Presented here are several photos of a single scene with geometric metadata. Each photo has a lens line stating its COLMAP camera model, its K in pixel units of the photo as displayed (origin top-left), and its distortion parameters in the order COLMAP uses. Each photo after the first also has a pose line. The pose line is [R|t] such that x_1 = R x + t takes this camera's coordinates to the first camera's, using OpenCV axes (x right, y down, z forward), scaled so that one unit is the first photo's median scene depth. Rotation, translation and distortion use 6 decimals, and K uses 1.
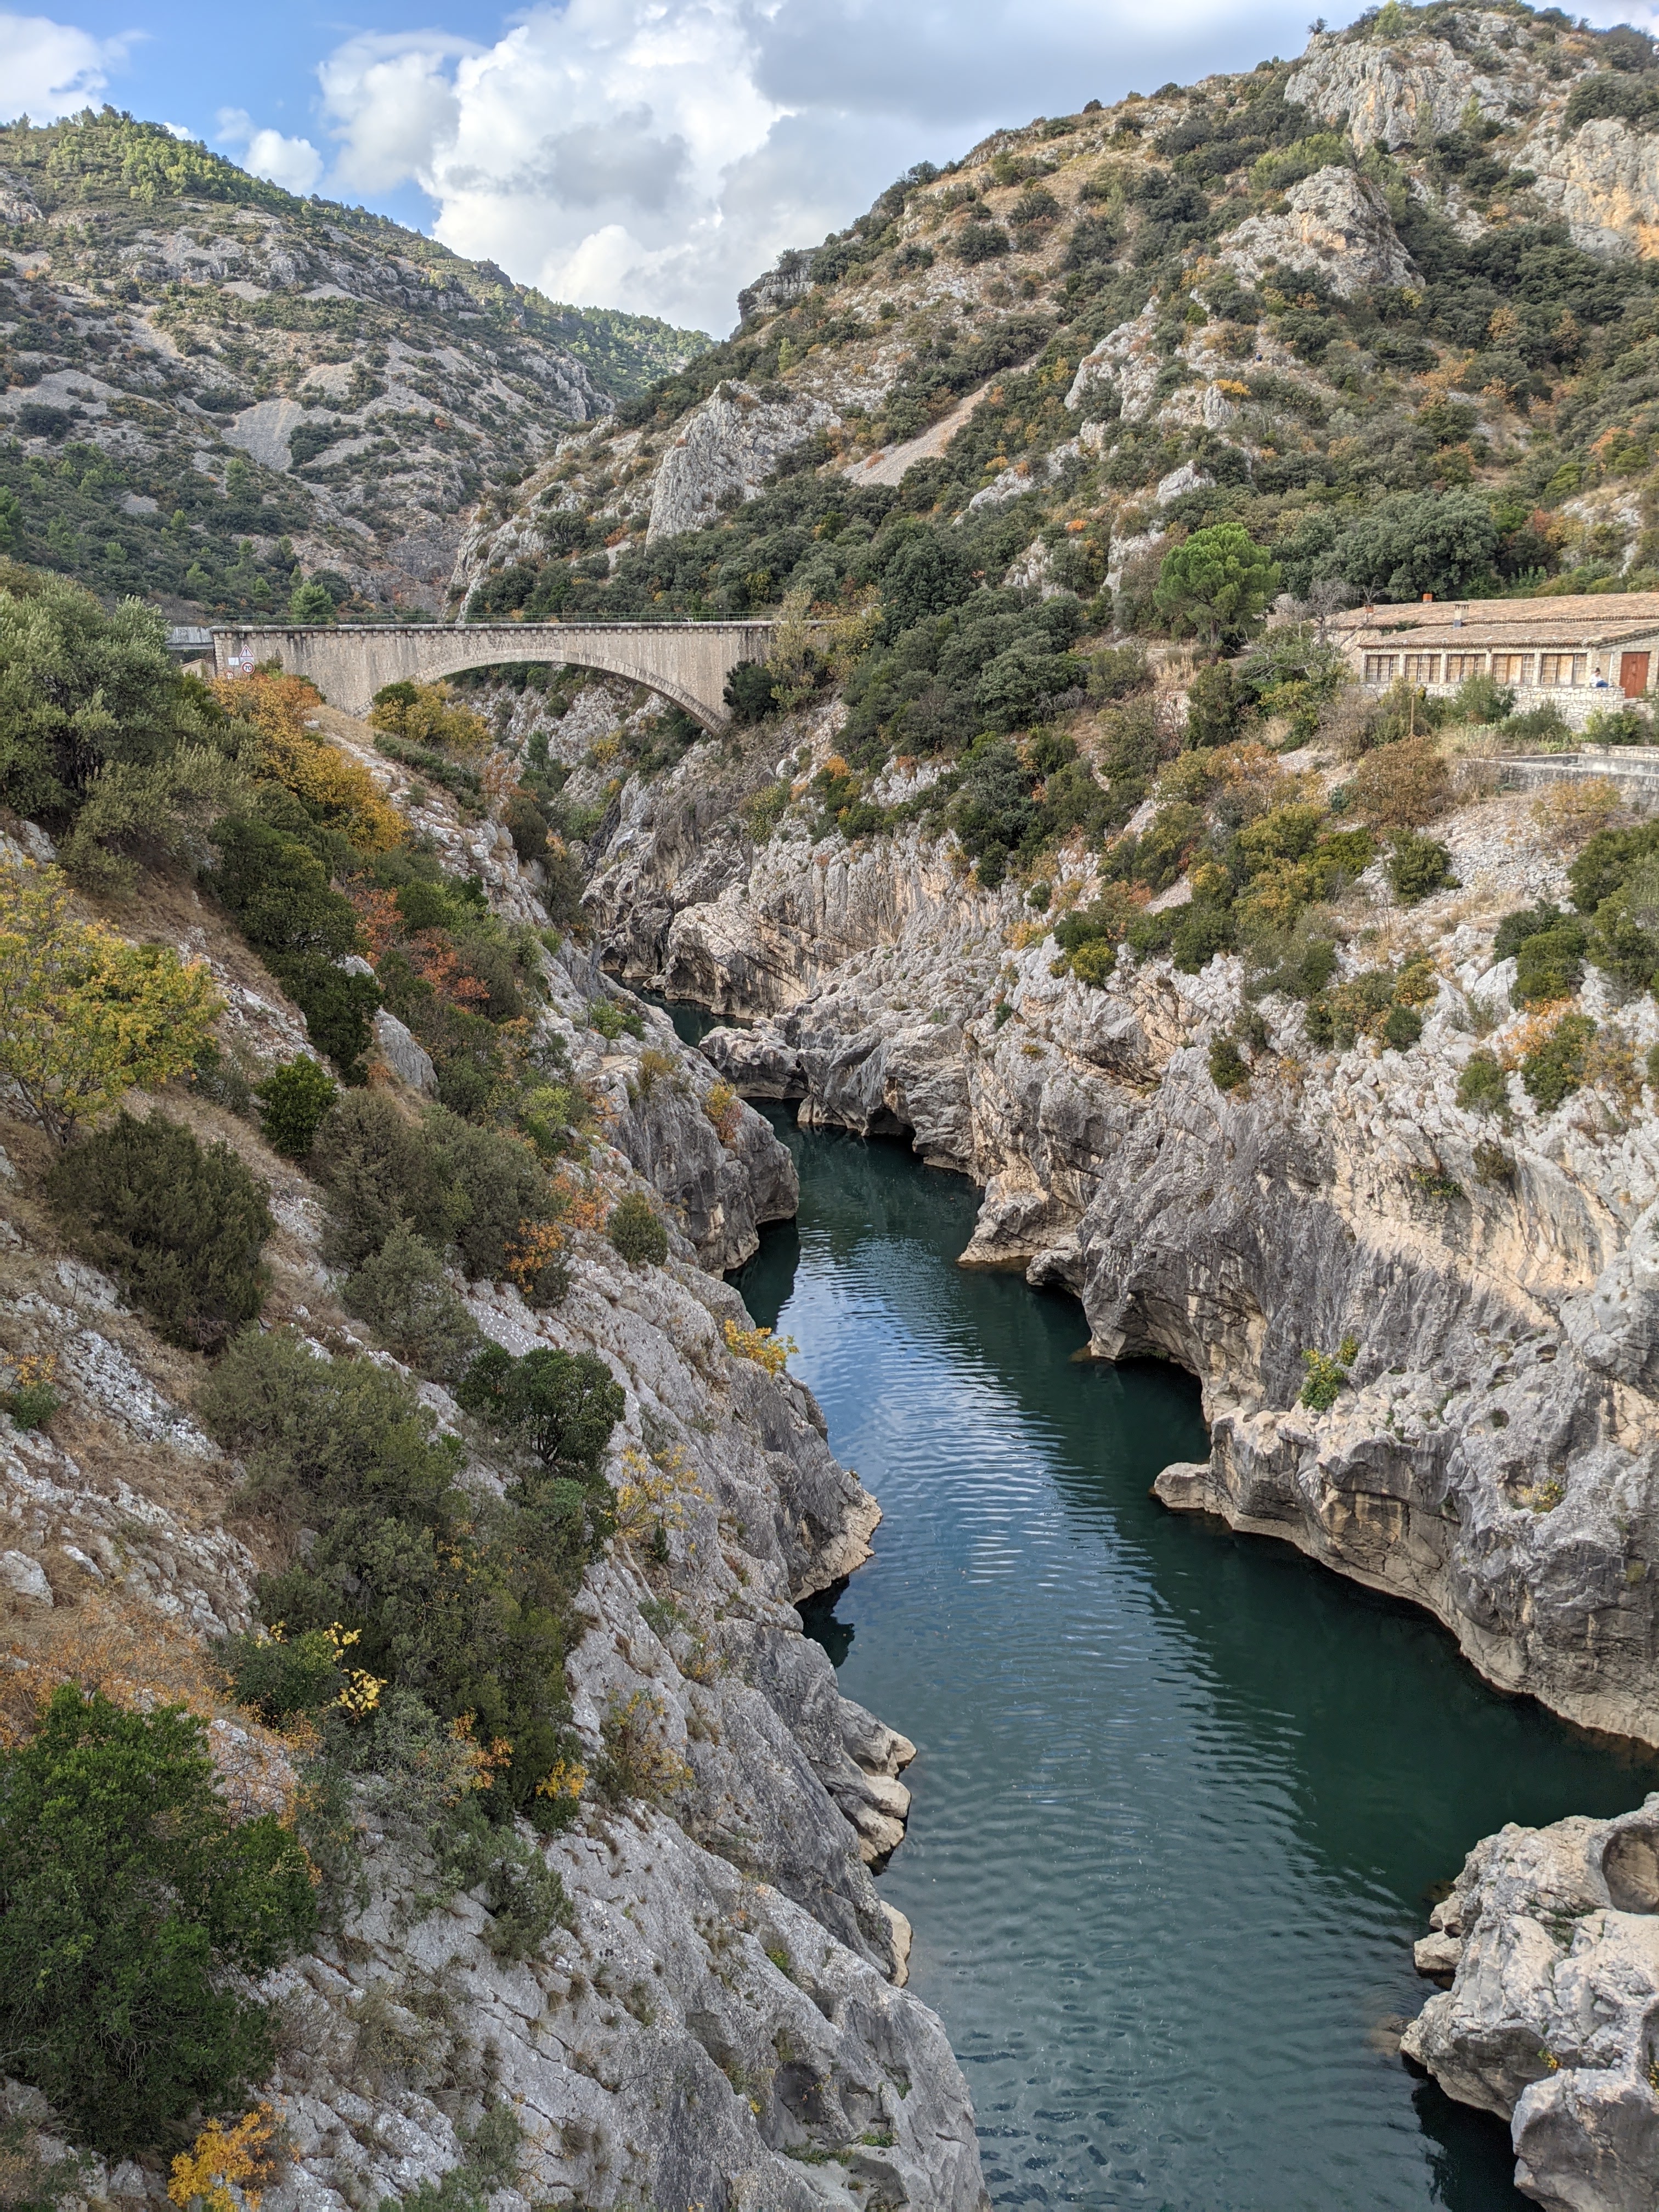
lens RADIAL K [[1716.4, 0, 829.5], [0, 1716.4, 1106.0], [0, 0, 1]] dist [0.056575, -0.086347]
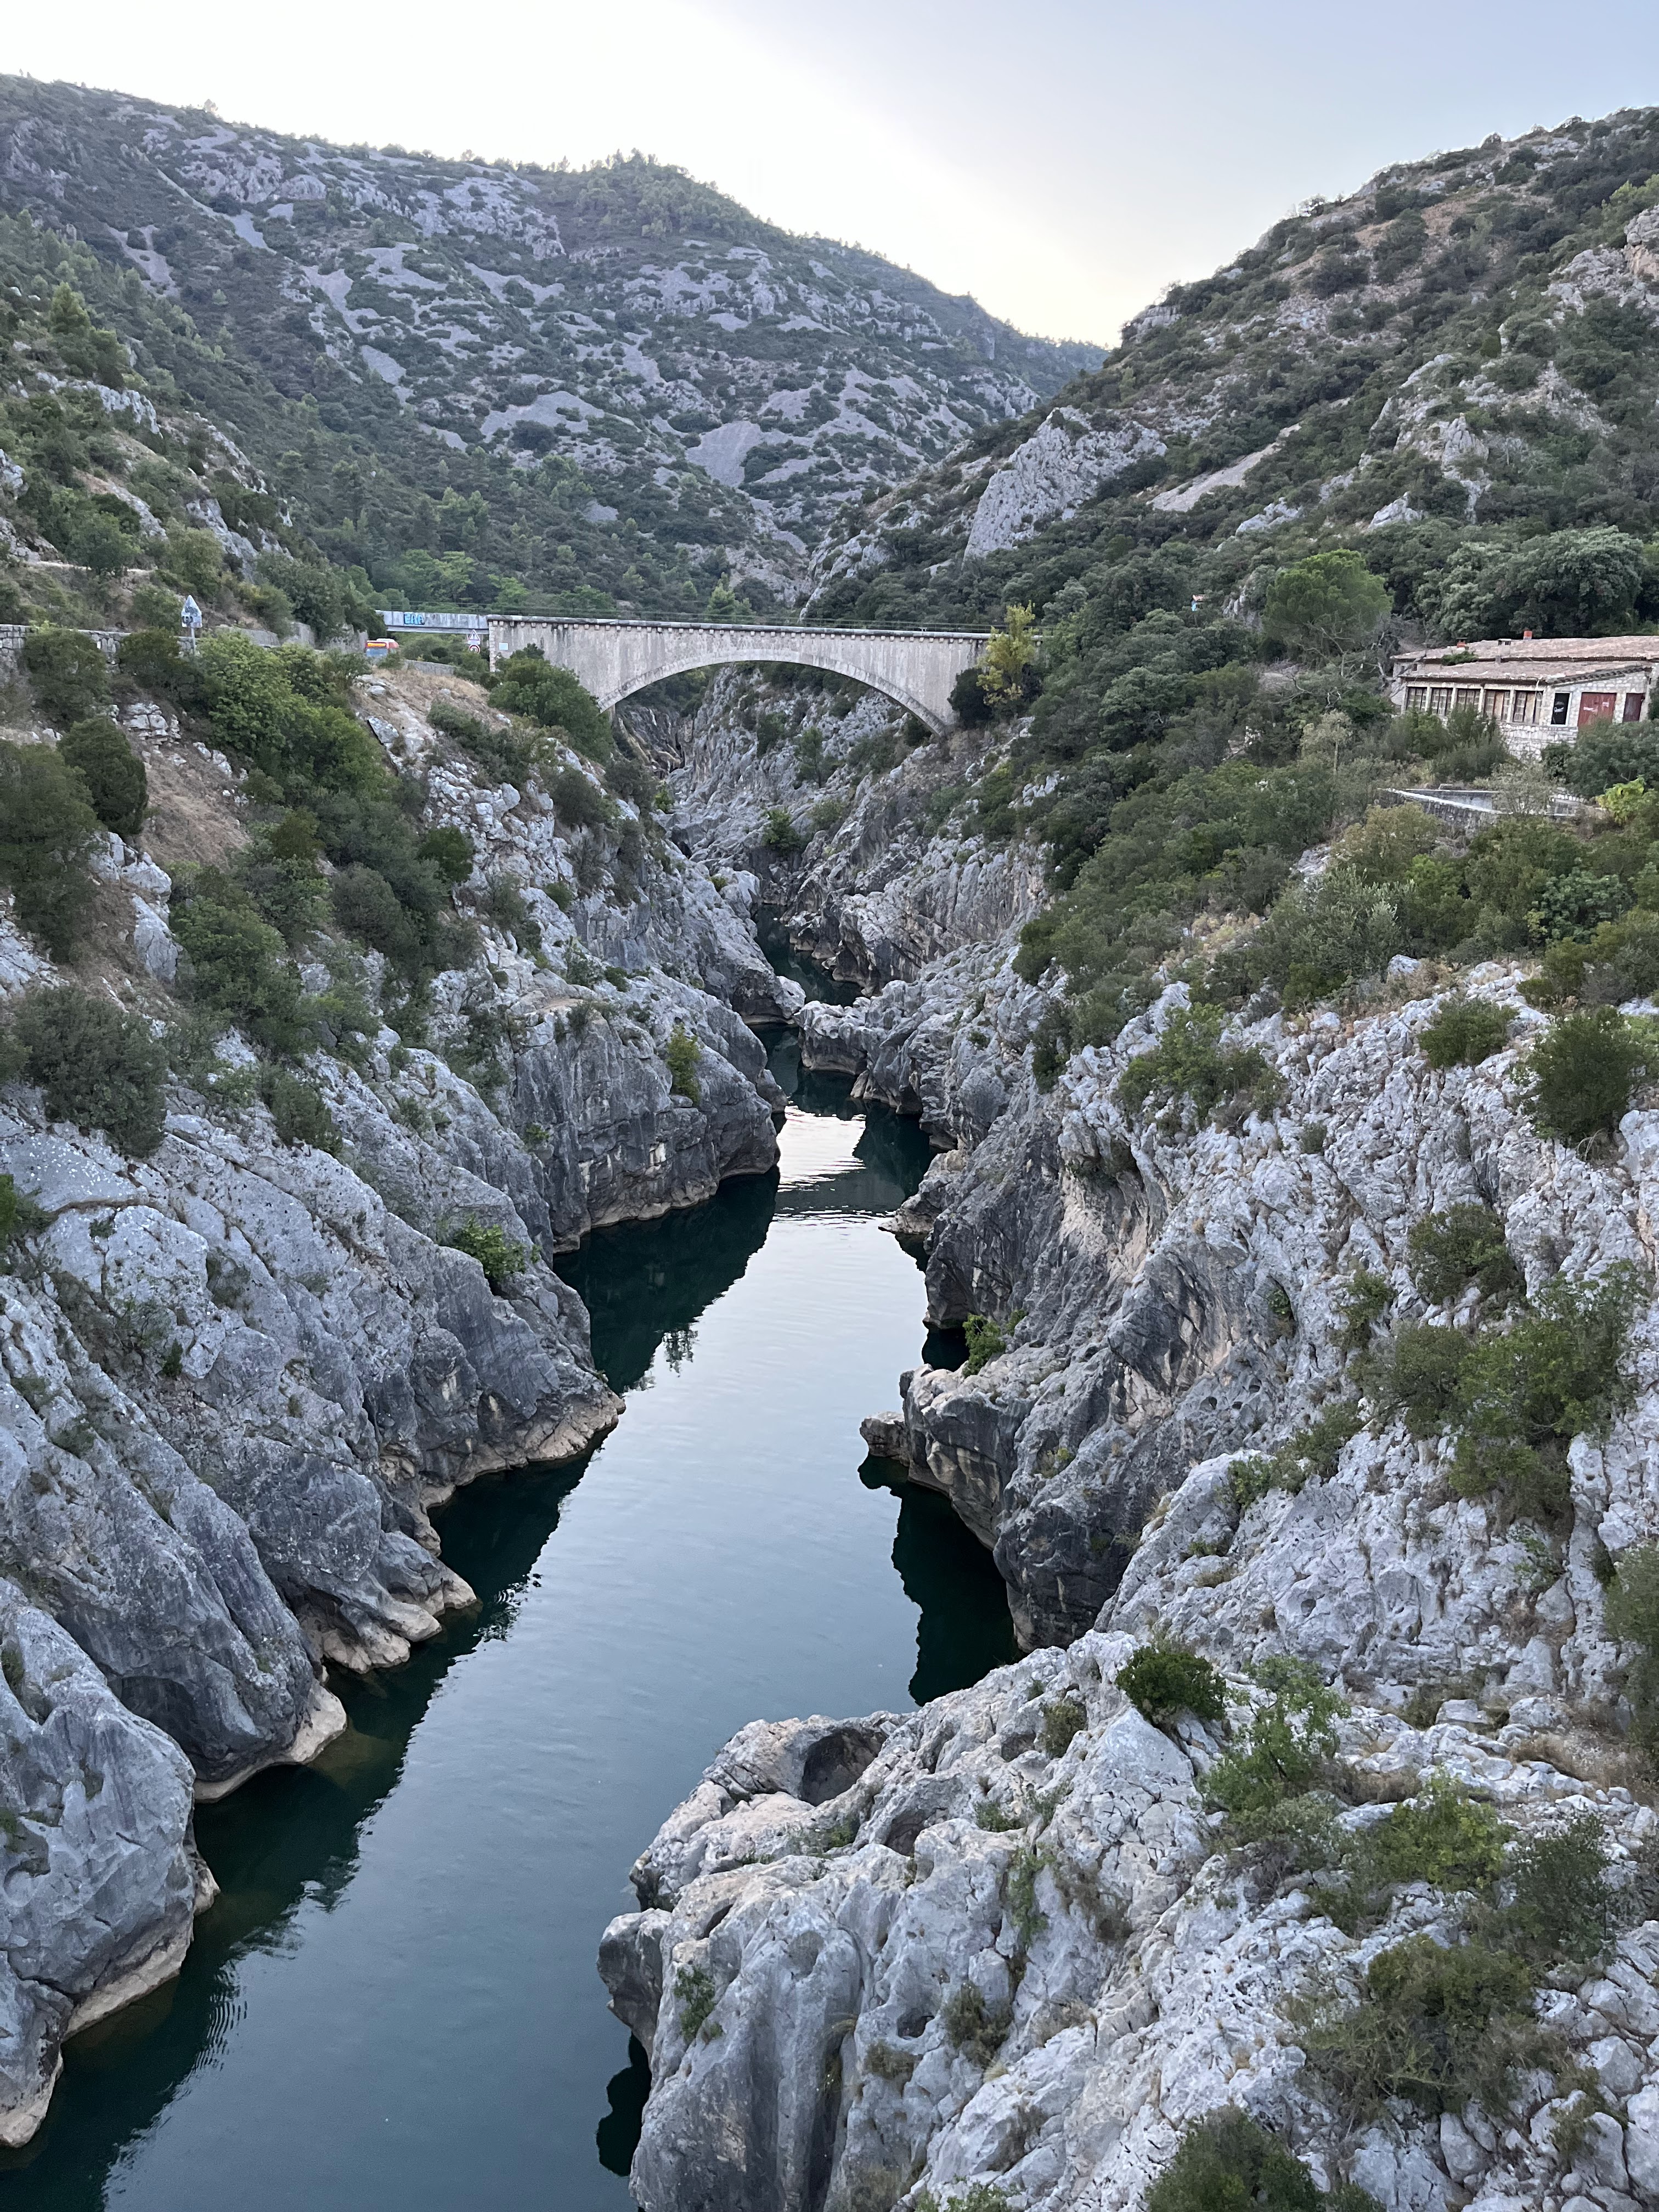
lens RADIAL K [[1646.4, 0, 829.5], [0, 1646.4, 1106.0], [0, 0, 1]] dist [0.048888, -0.067873]
pose [[0.966359, 0.114086, -0.230511, 0.092136], [-0.113892, 0.993392, 0.014190, 0.001840], [0.230607, 0.012541, 0.972966, -0.002866]]
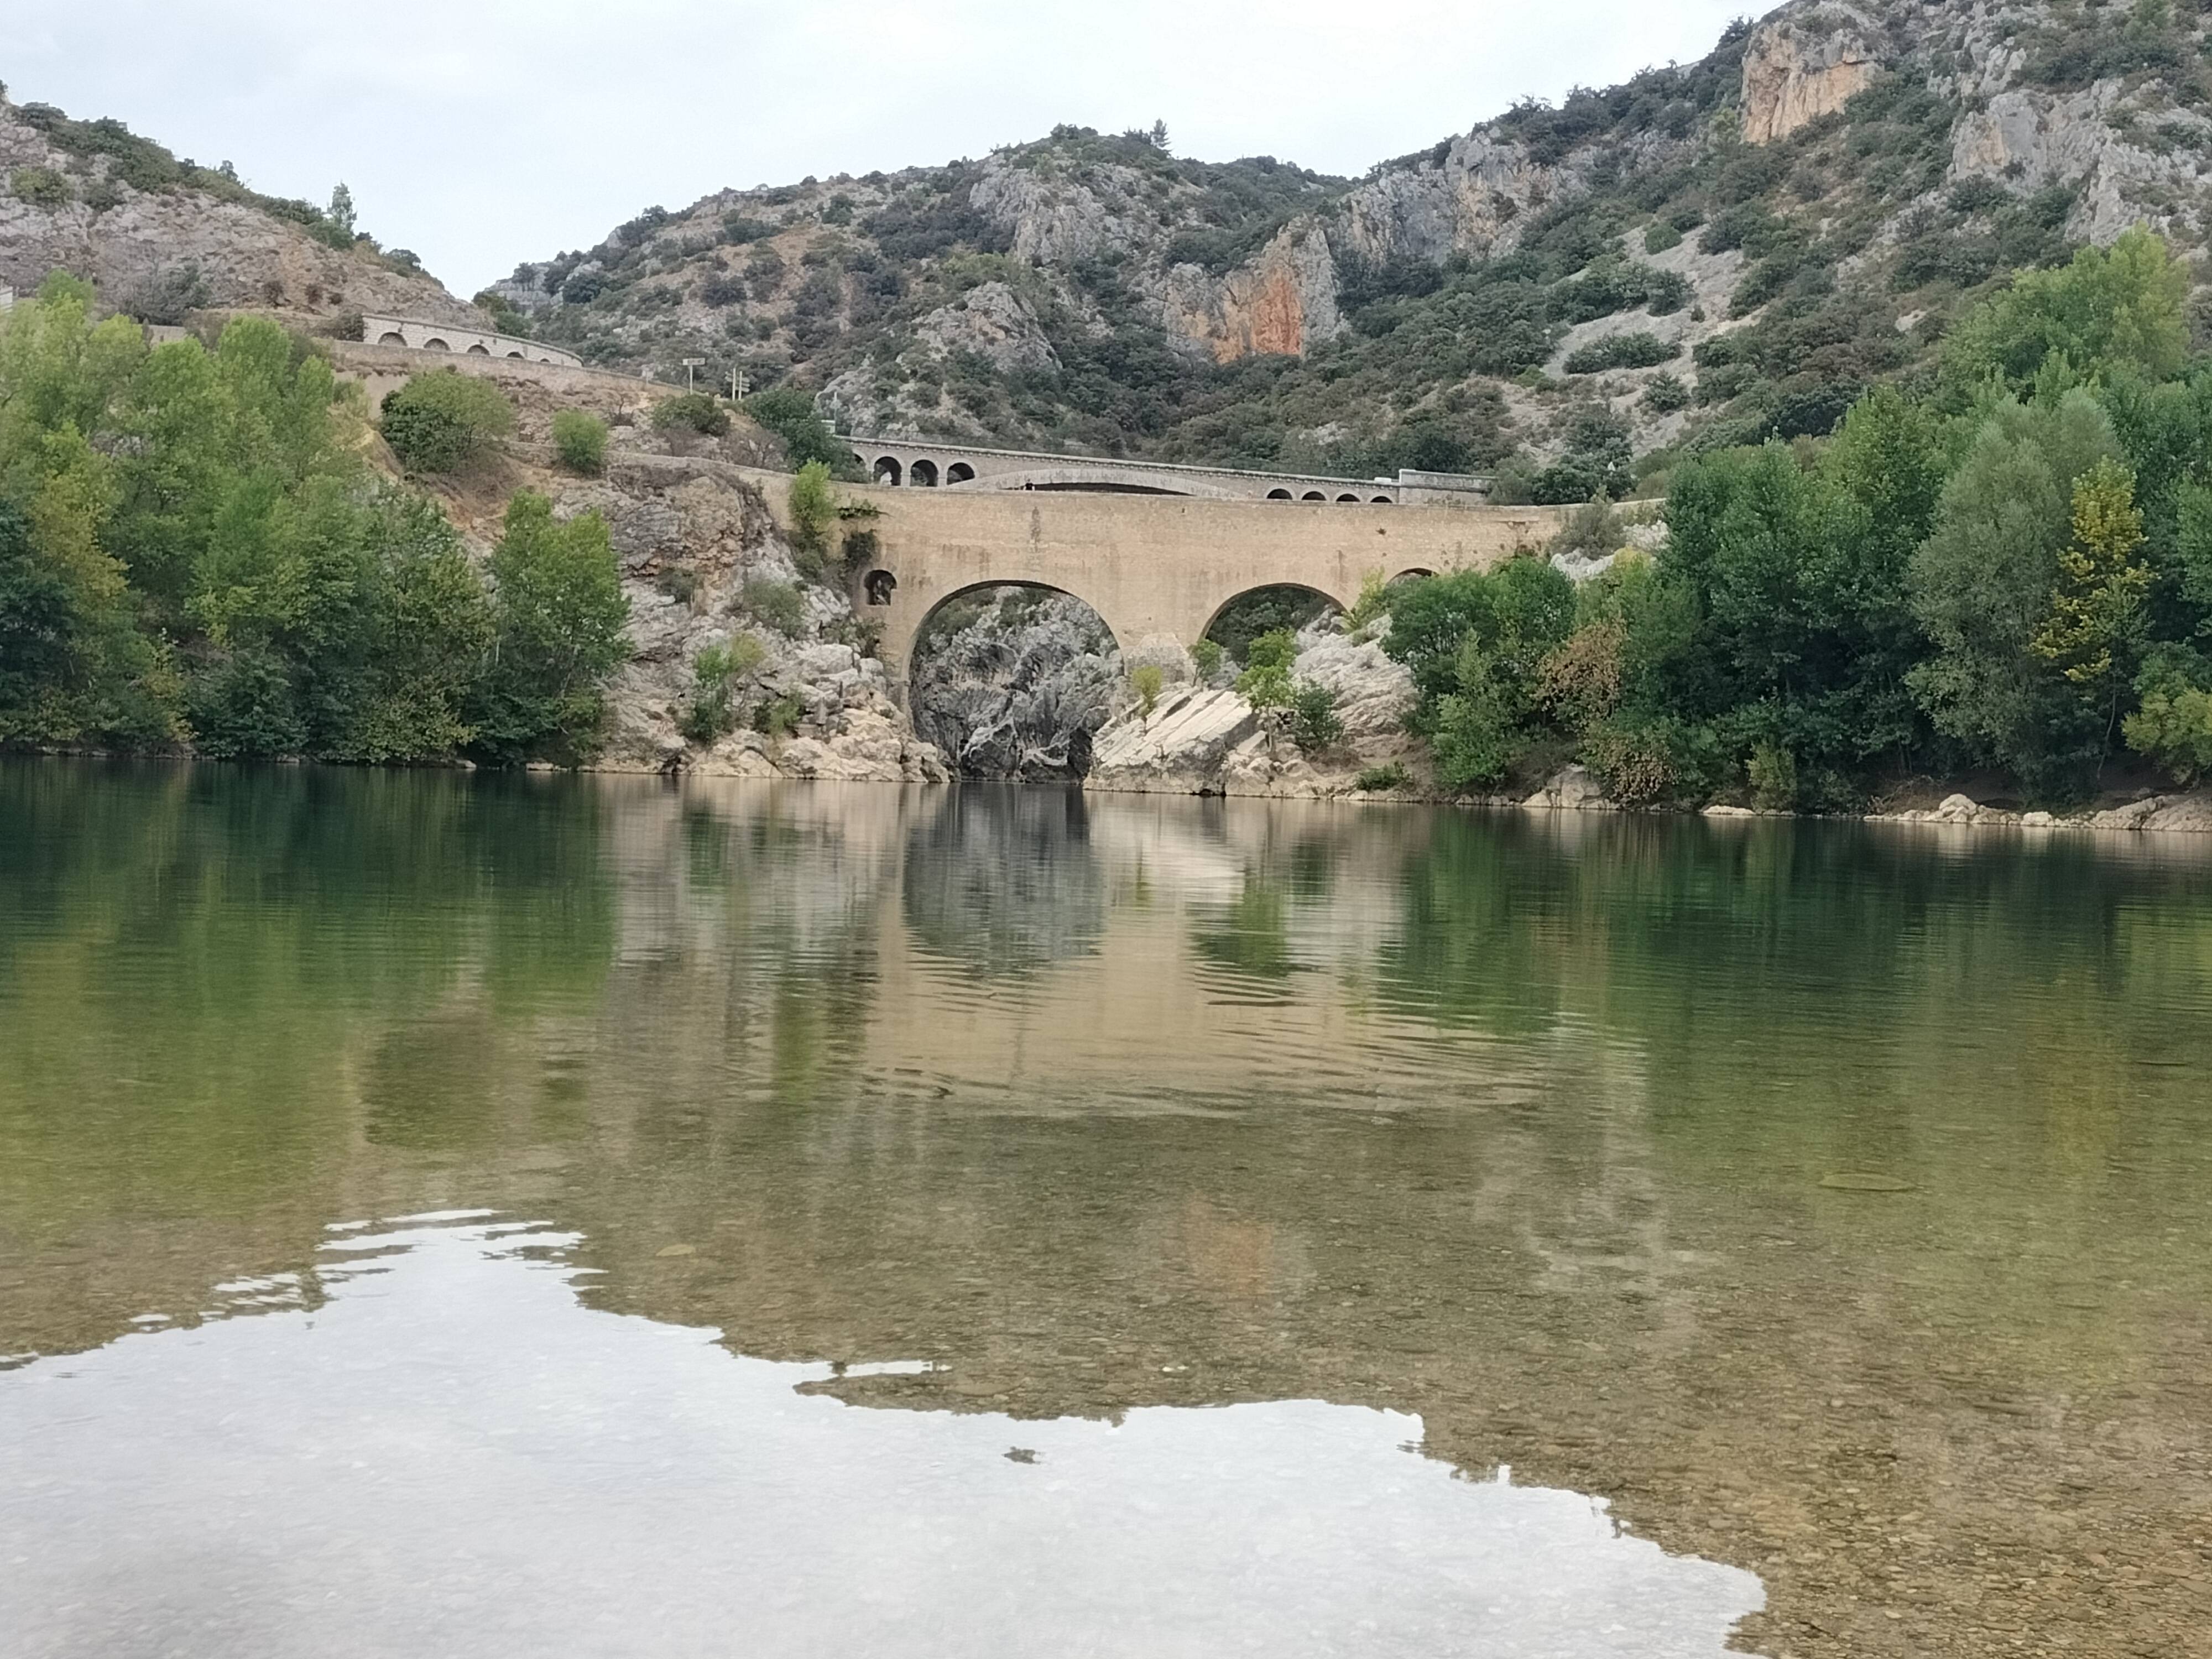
lens RADIAL K [[2620.7, 0, 1106.0], [0, 2620.7, 829.5], [0, 0, 1]] dist [0.092880, 0.006532]
pose [[0.959134, 0.043166, 0.279640, -0.176133], [0.021761, 0.974115, -0.225004, 0.326051], [-0.282114, 0.221894, 0.933367, -0.805766]]
